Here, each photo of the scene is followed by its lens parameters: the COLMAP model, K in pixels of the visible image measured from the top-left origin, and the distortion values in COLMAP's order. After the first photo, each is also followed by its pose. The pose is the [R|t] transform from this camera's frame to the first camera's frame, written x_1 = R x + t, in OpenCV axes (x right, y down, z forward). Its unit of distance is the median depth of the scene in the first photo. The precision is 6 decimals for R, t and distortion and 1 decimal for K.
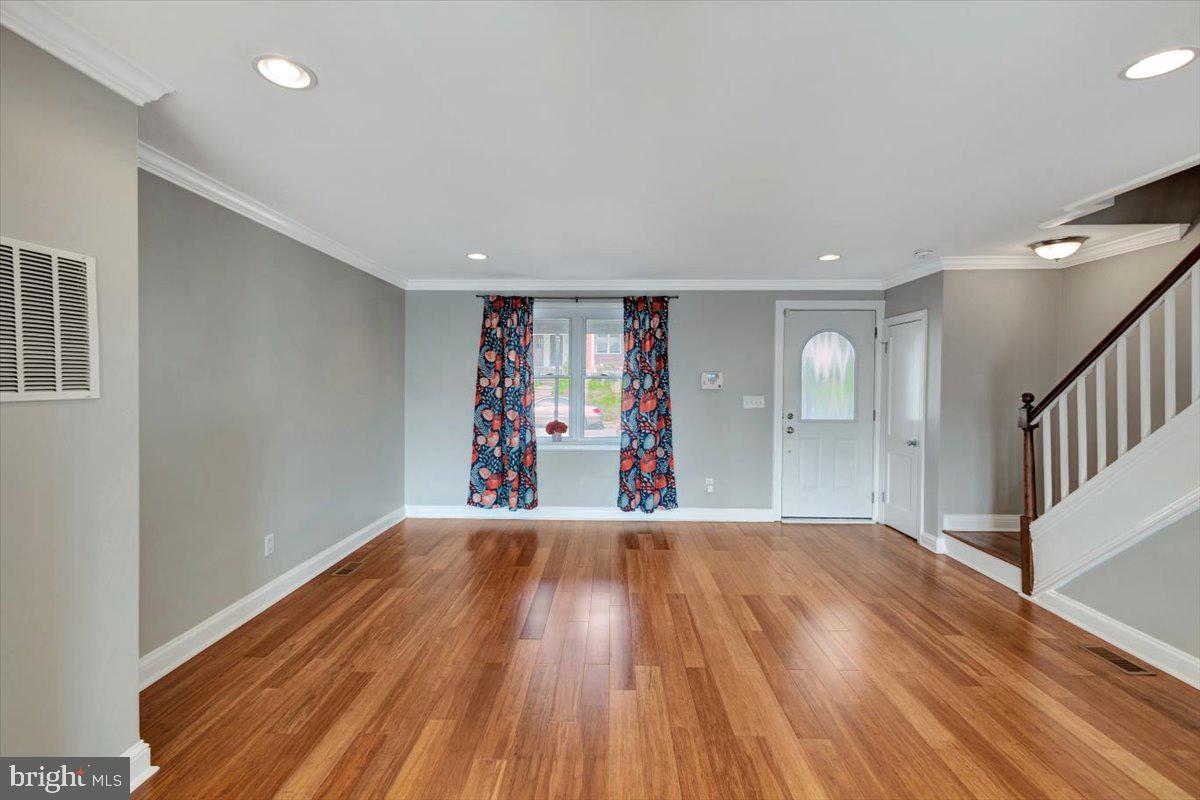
lens RADIAL K [[536.7, 0, 598.9], [0, 536.7, 397.0], [0, 0, 1]] dist [0.016322, -0.004055]
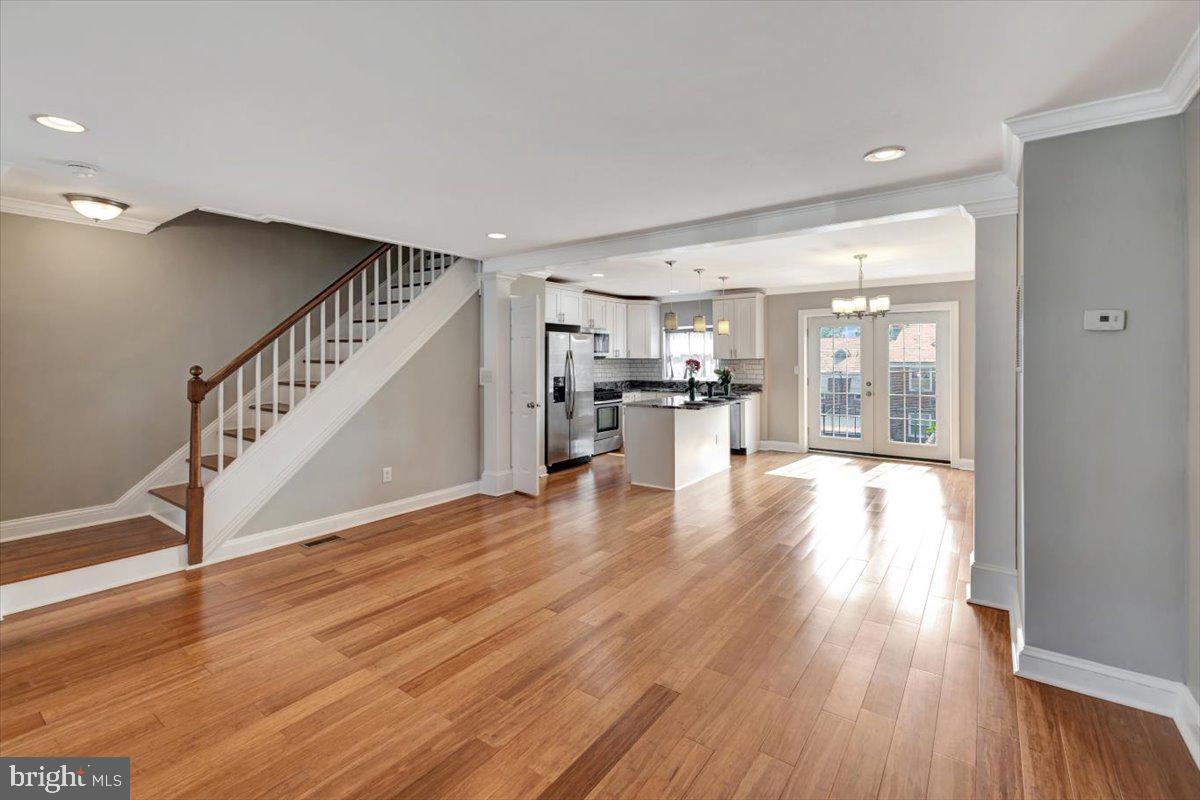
lens RADIAL K [[536.7, 0, 610.1], [0, 536.7, 358.2], [0, 0, 1]] dist [0.016322, -0.004055]
pose [[-0.833583, -0.006933, 0.552351, -0.261594], [0.008585, 0.999638, 0.025505, -0.024740], [-0.552328, 0.026002, -0.833221, 0.901083]]
